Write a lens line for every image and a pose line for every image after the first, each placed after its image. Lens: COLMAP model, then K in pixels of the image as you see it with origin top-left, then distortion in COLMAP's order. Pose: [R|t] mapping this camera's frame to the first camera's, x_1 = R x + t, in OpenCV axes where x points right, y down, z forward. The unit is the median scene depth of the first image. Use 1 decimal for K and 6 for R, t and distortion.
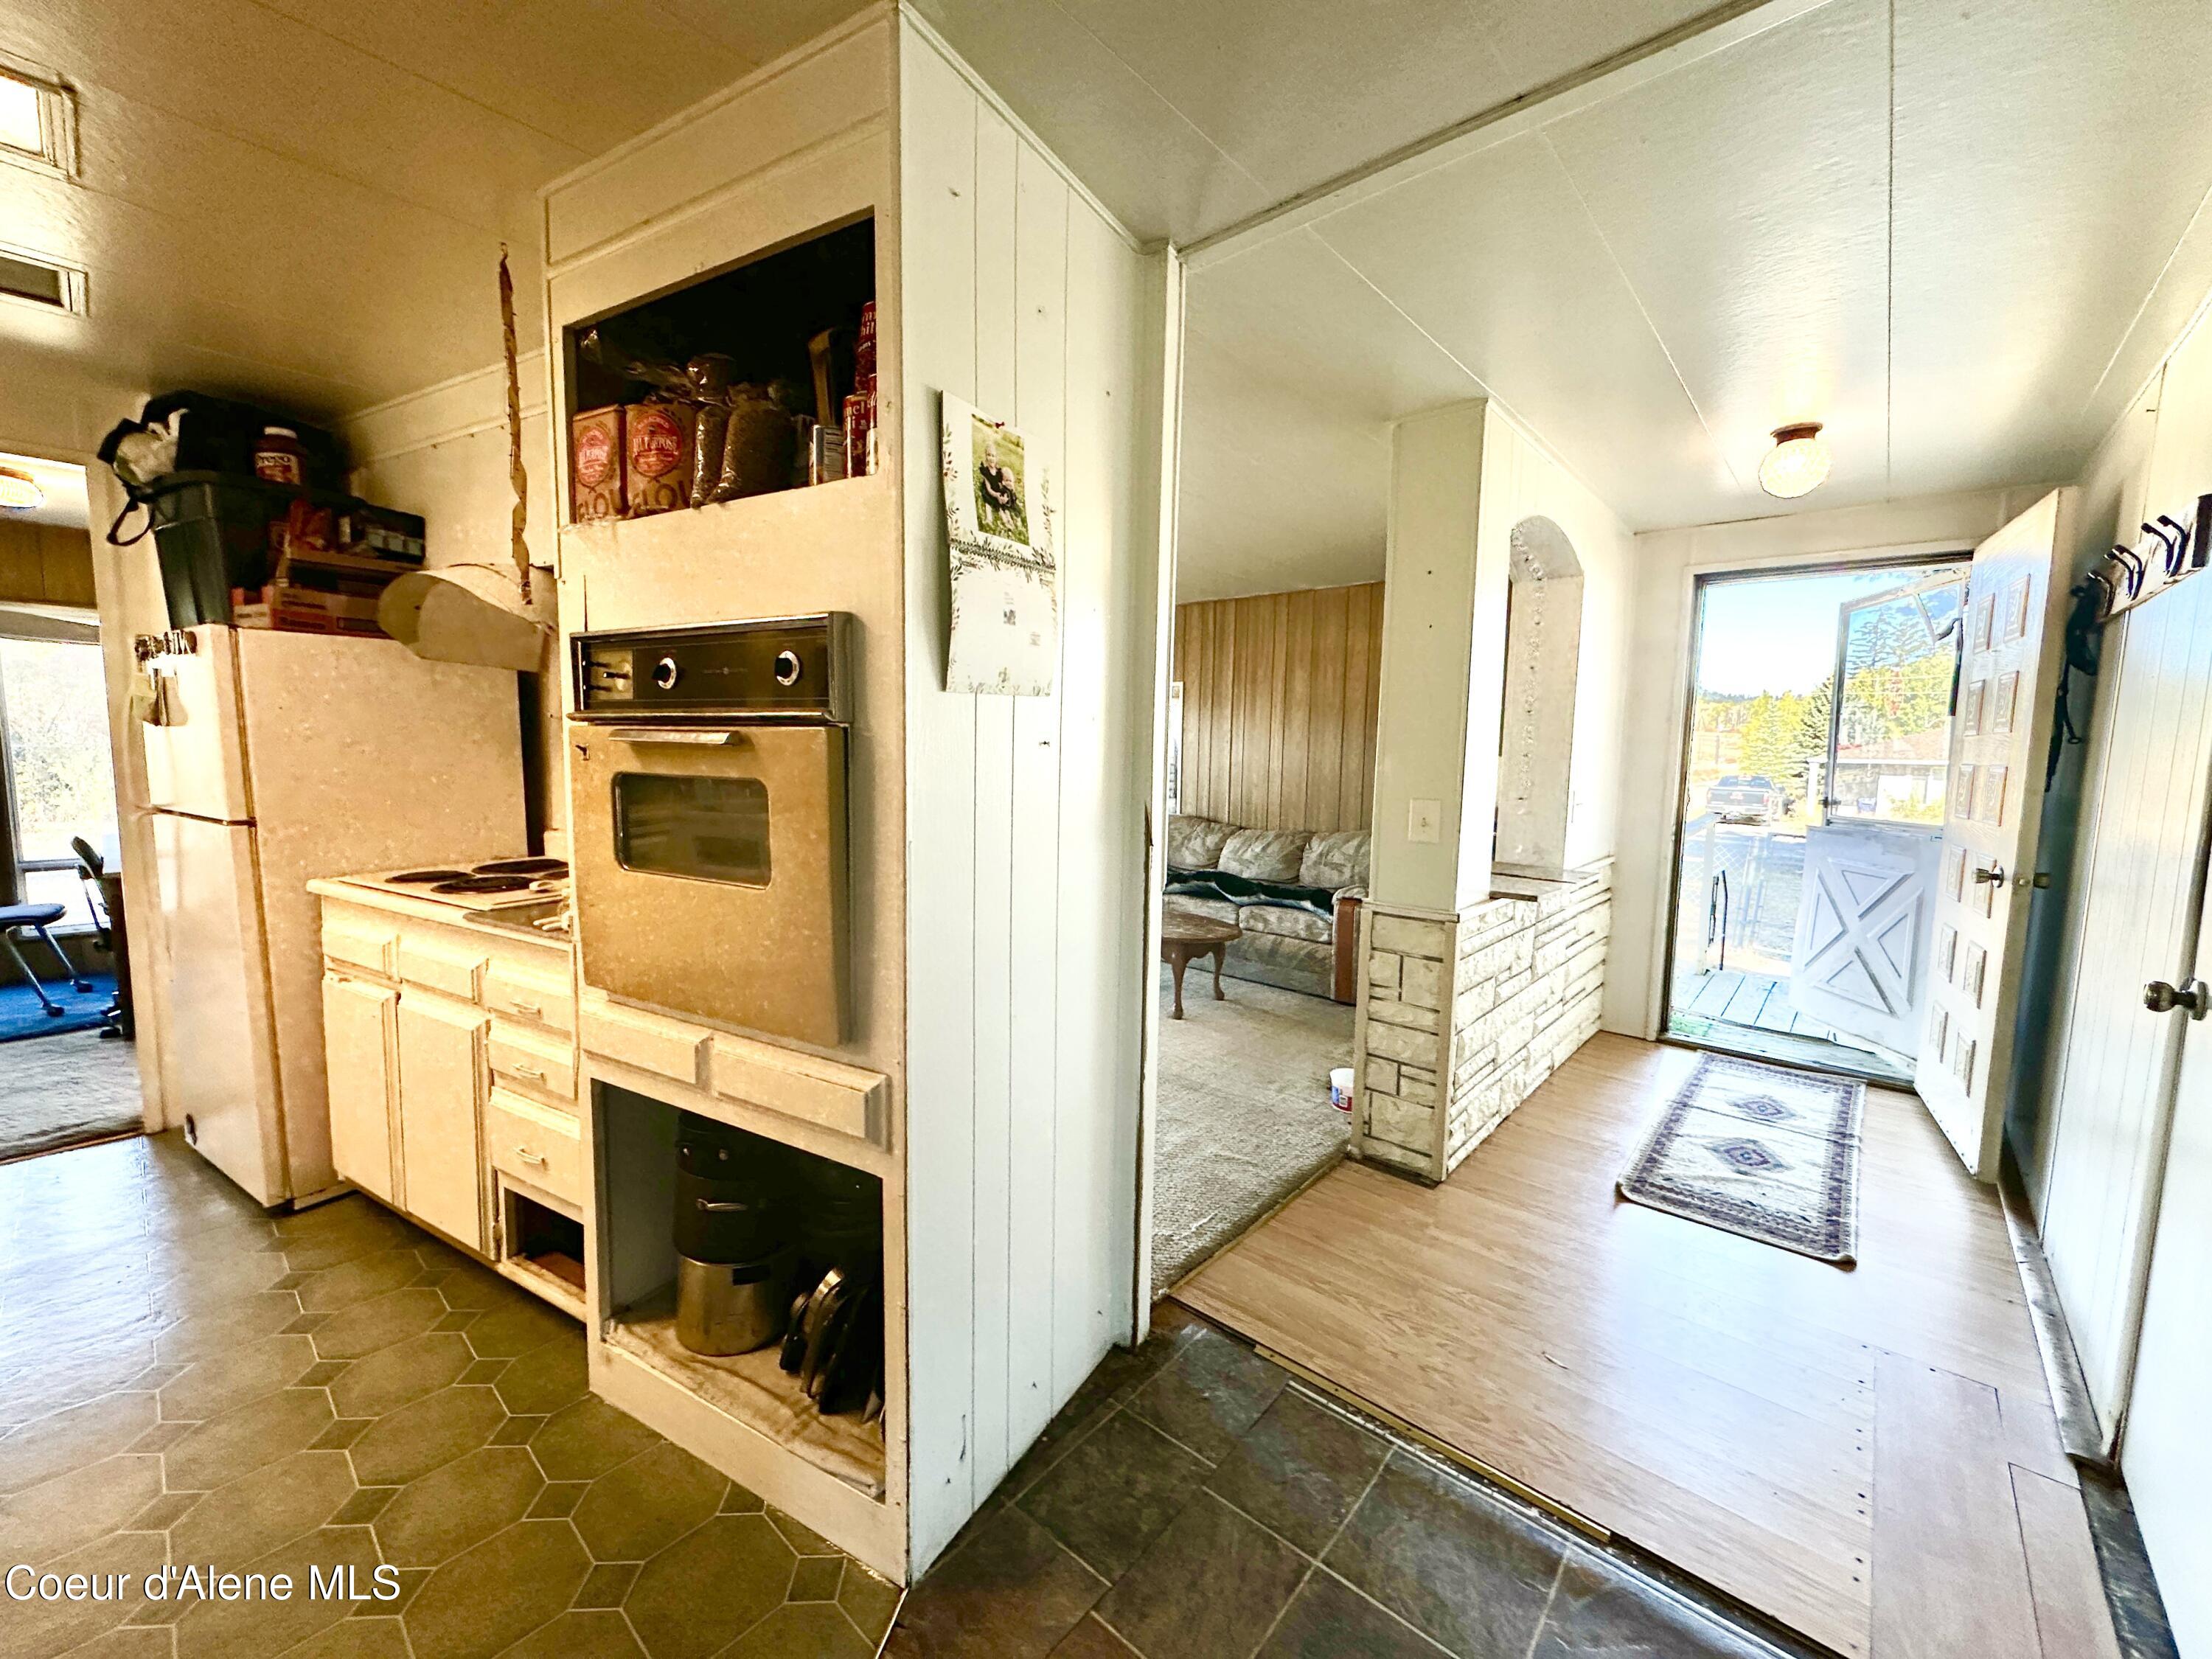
lens RADIAL K [[878.8, 0, 1108.6], [0, 878.8, 826.7], [0, 0, 1]] dist [-0.002896, 0.000063]
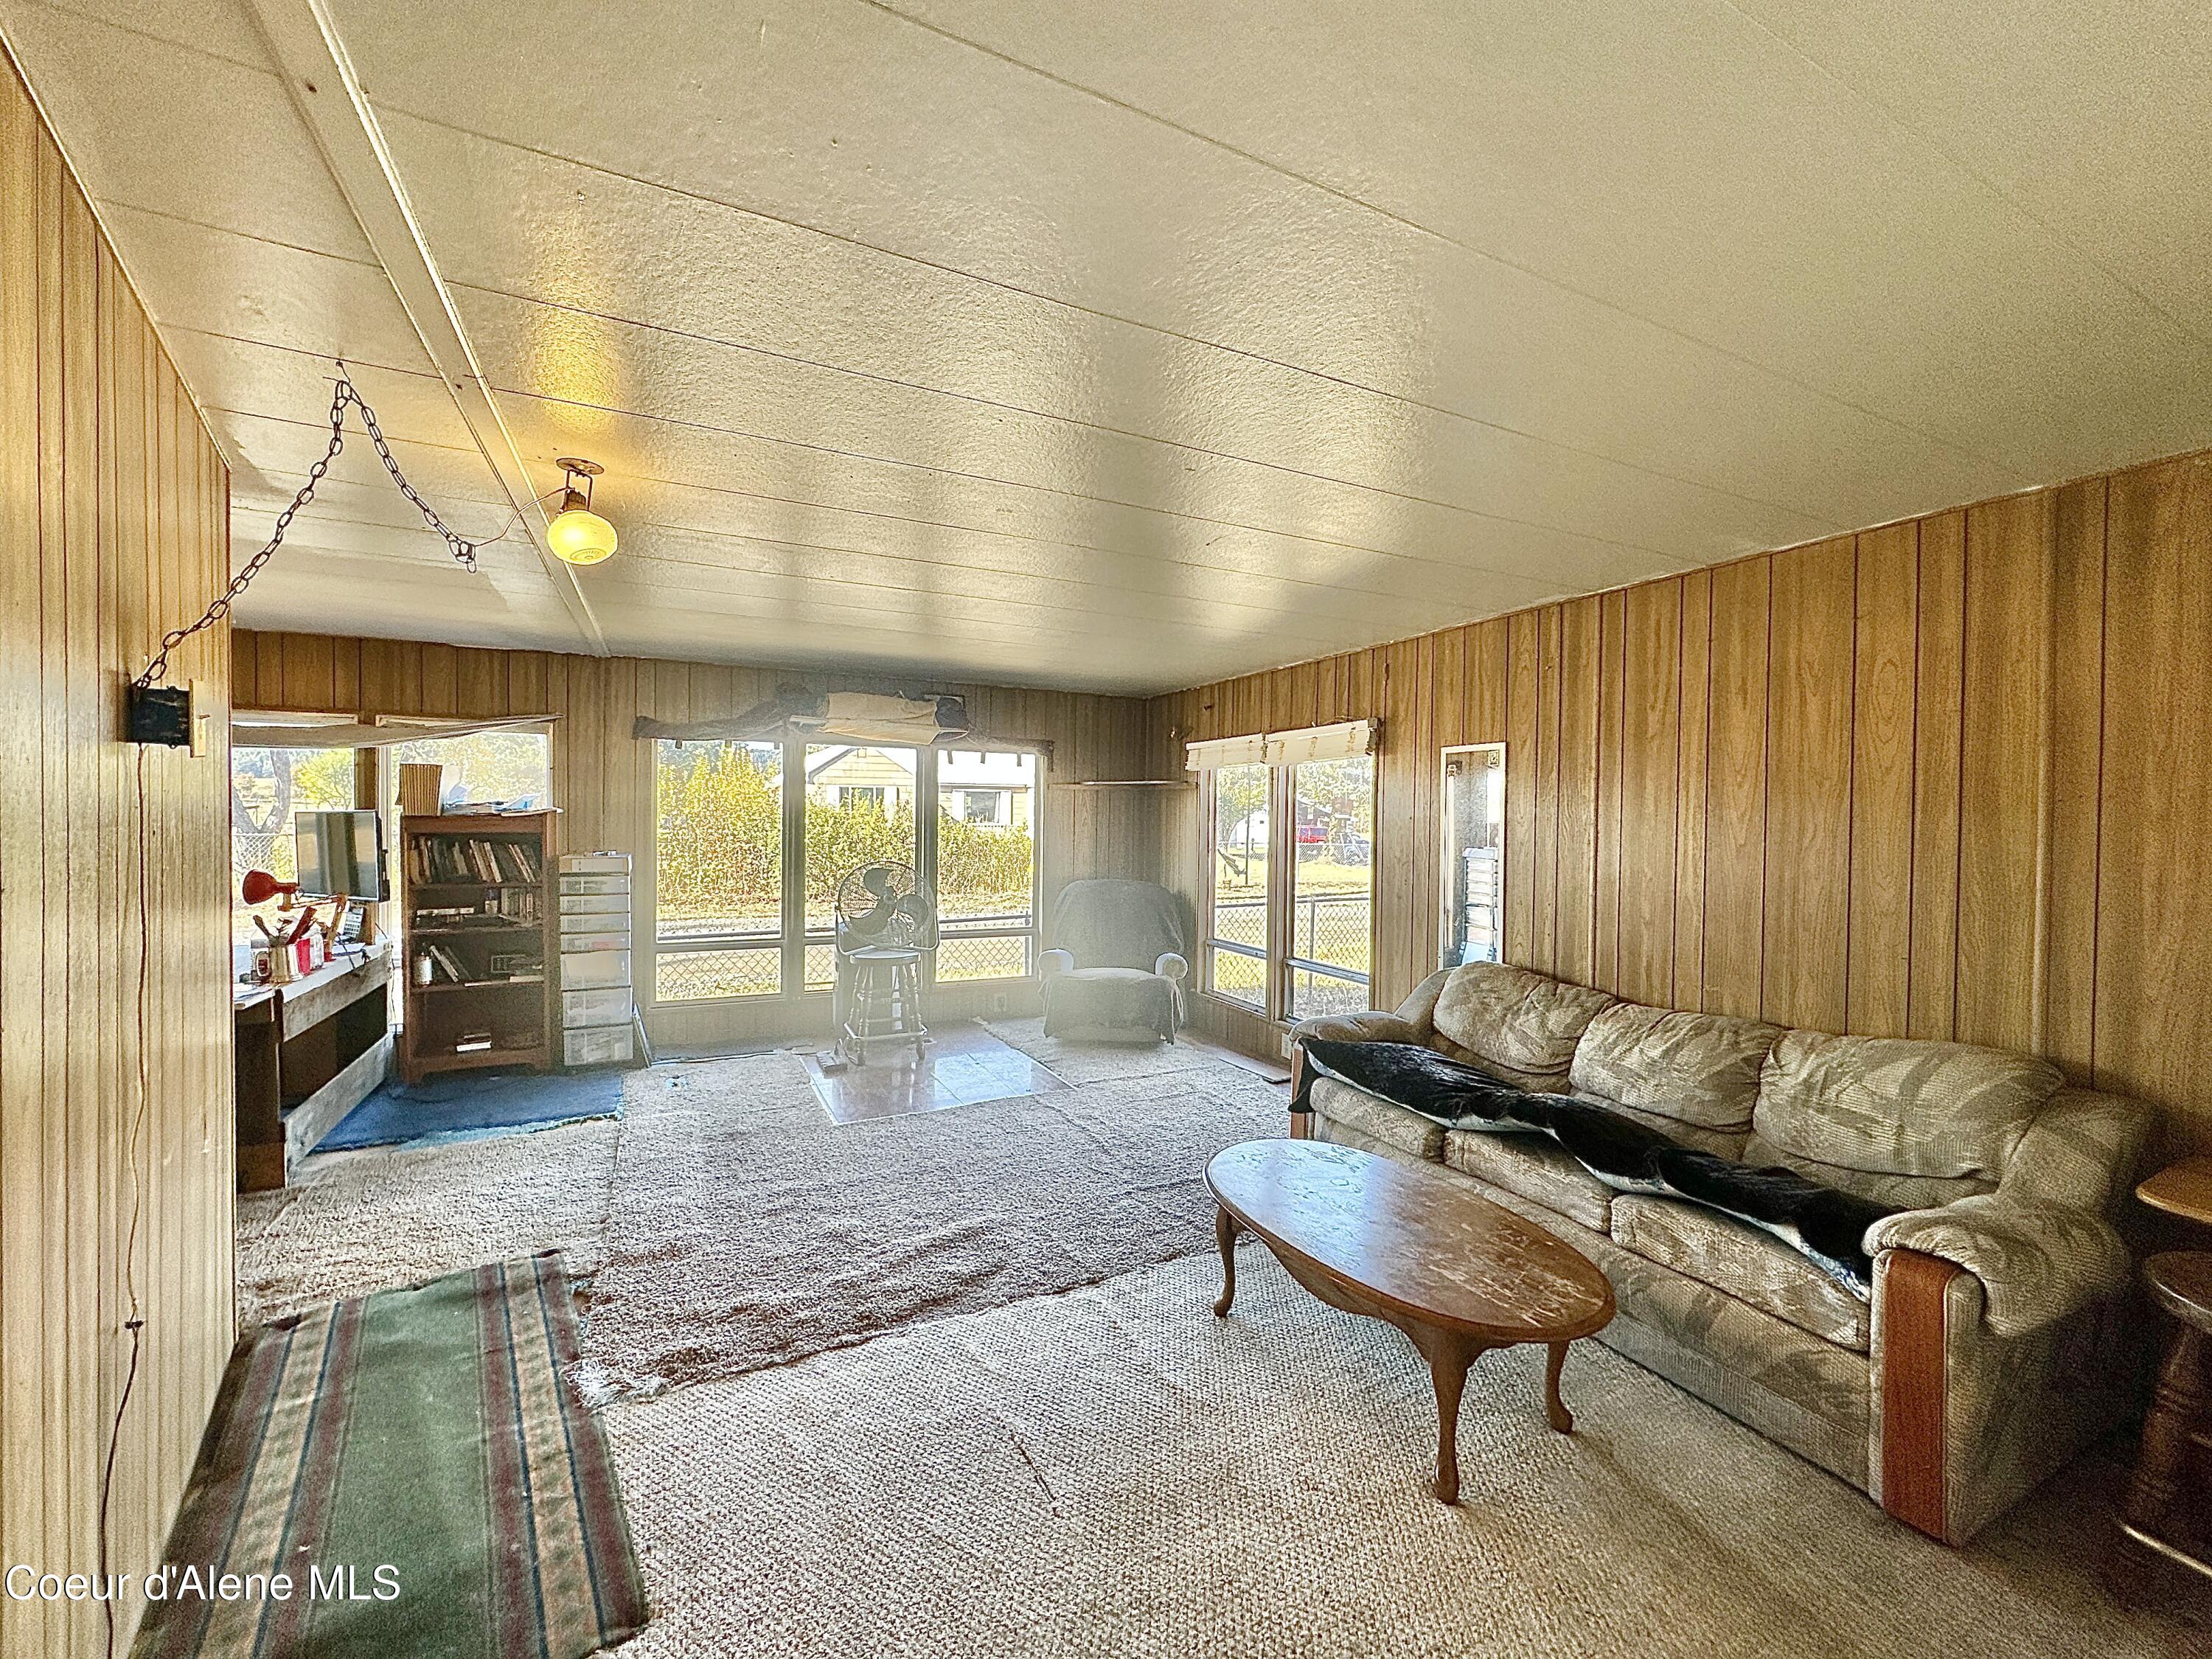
lens RADIAL K [[878.8, 0, 1104.9], [0, 878.8, 832.2], [0, 0, 1]] dist [-0.002896, 0.000063]
pose [[0.924058, -0.003595, -0.382236, 0.069174], [-0.028248, 0.996579, -0.077664, -0.055101], [0.381208, 0.082563, 0.920795, 0.392078]]
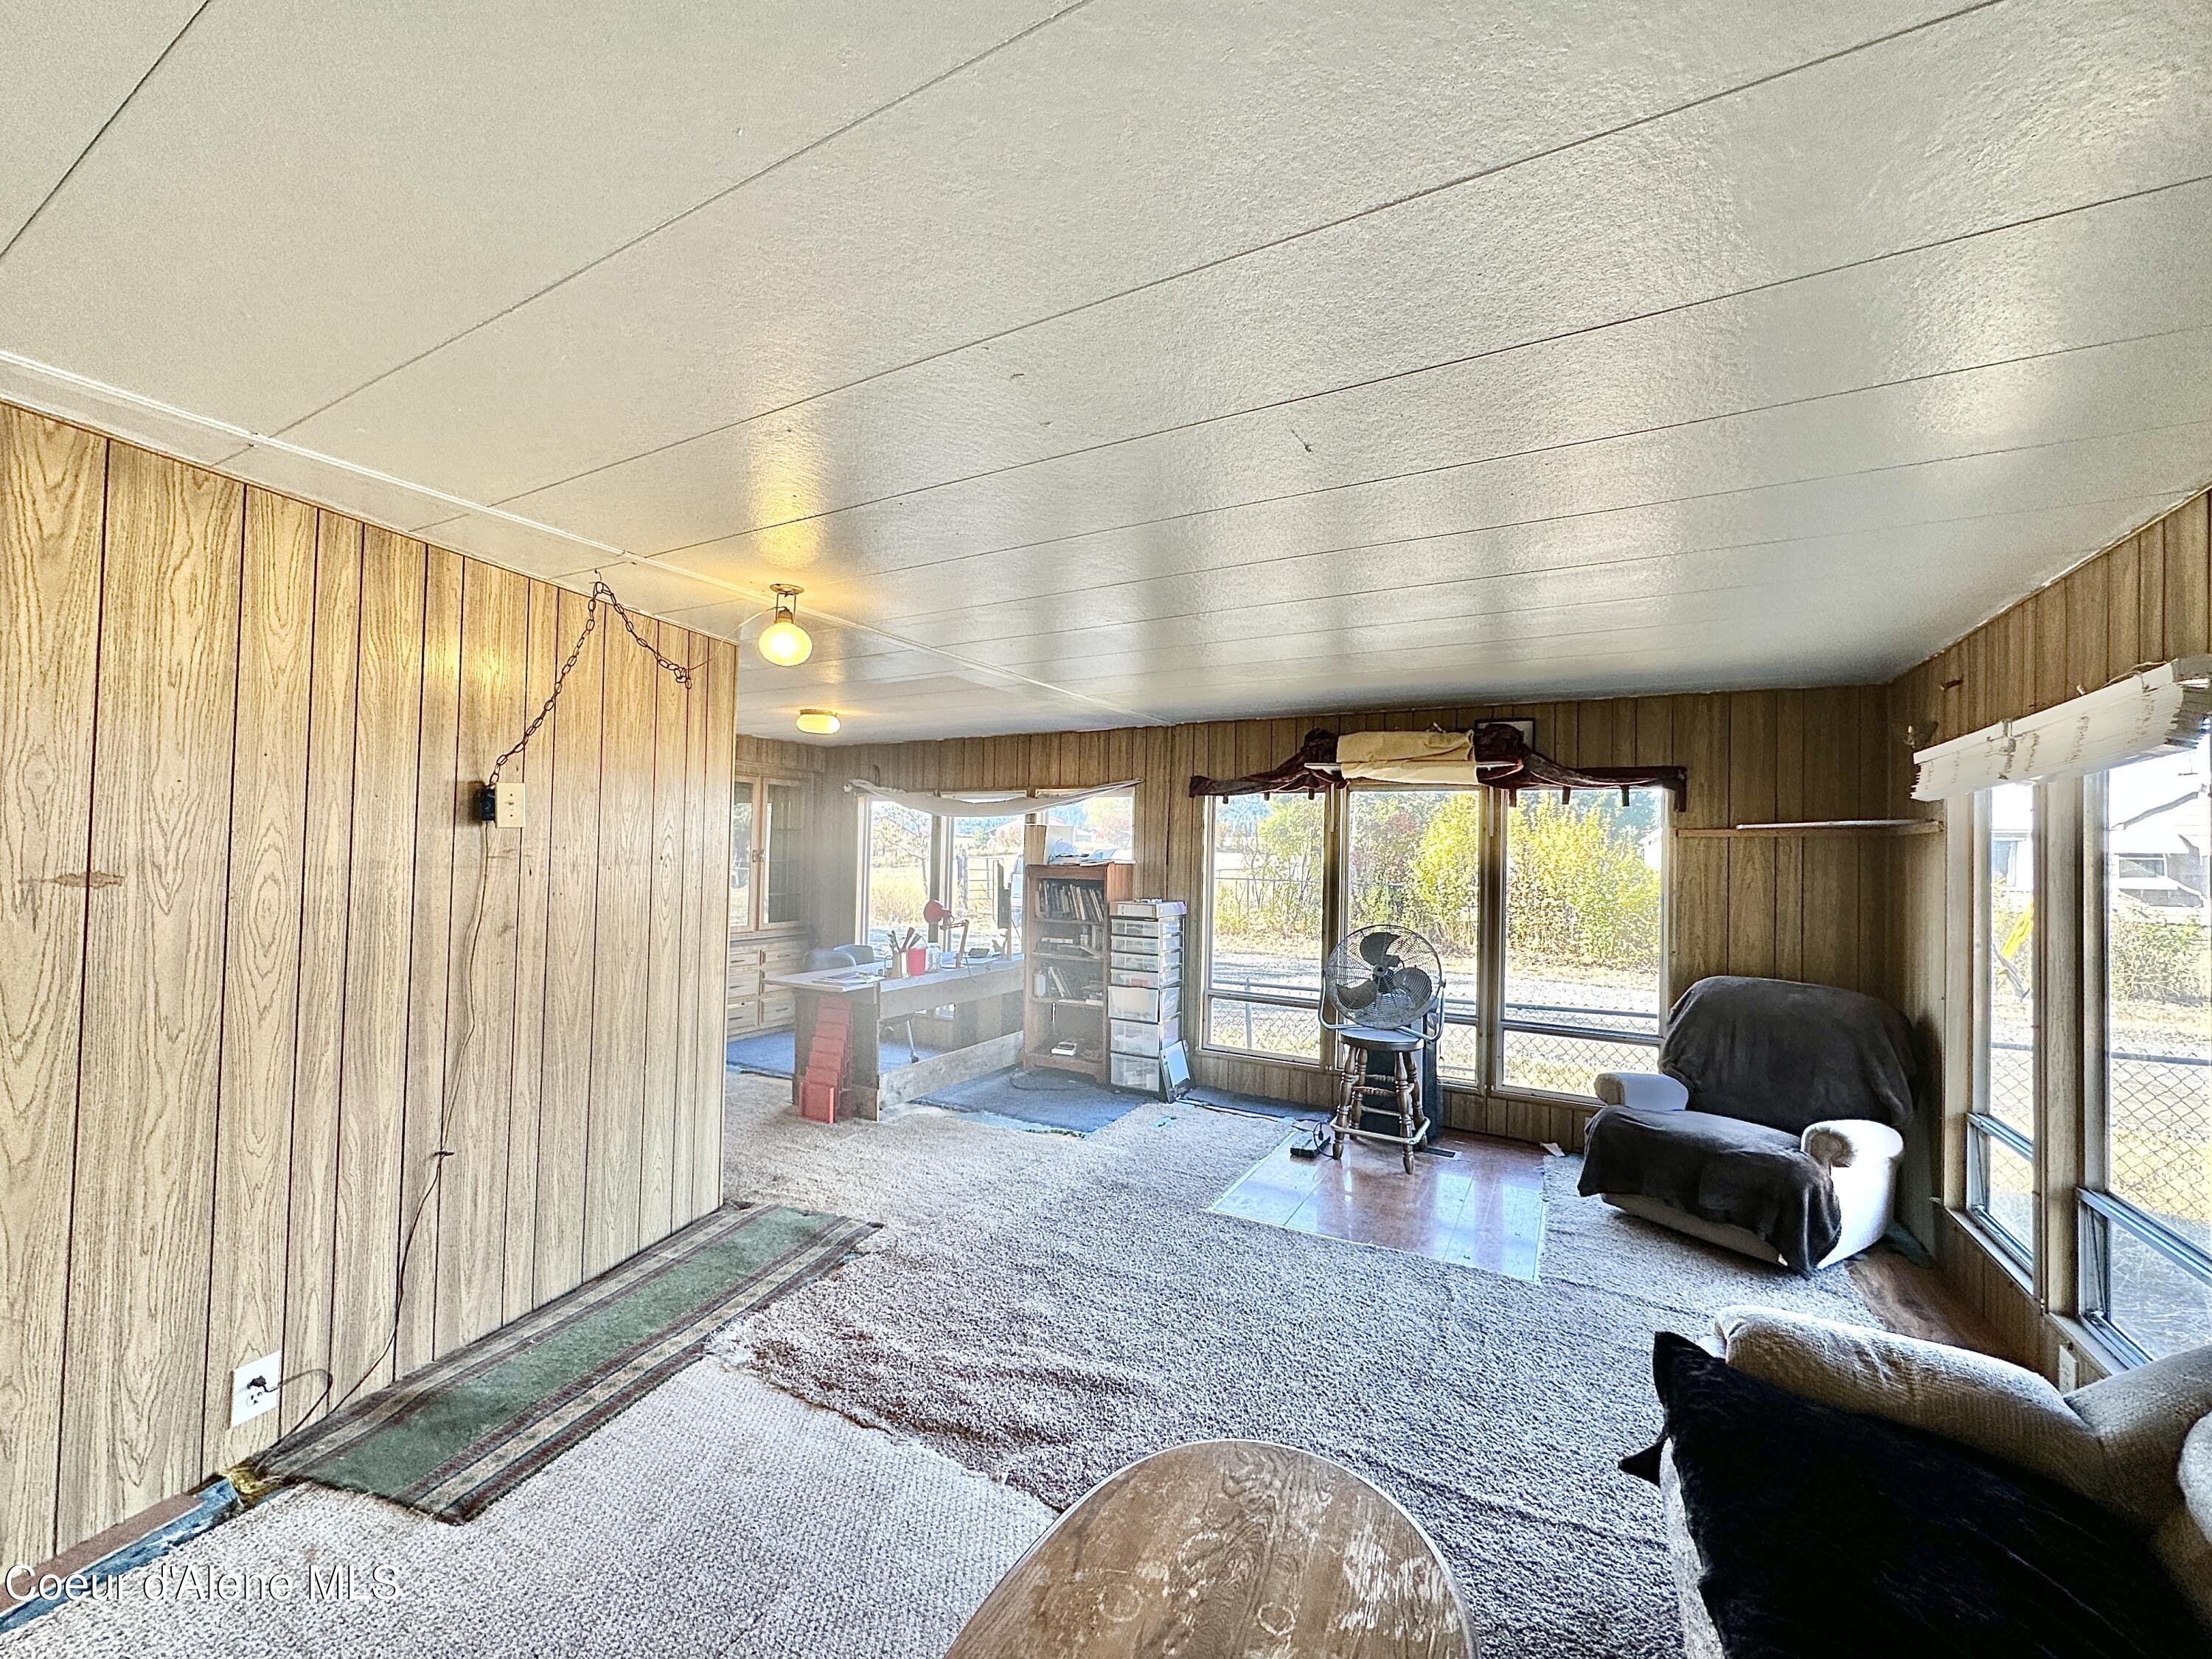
lens RADIAL K [[878.8, 0, 1105.1], [0, 878.8, 834.5], [0, 0, 1]] dist [-0.002896, 0.000063]
pose [[0.210092, -0.038032, -0.976942, 0.212833], [-0.109676, 0.992019, -0.062205, -0.091644], [0.971510, 0.120216, 0.204244, 0.726265]]
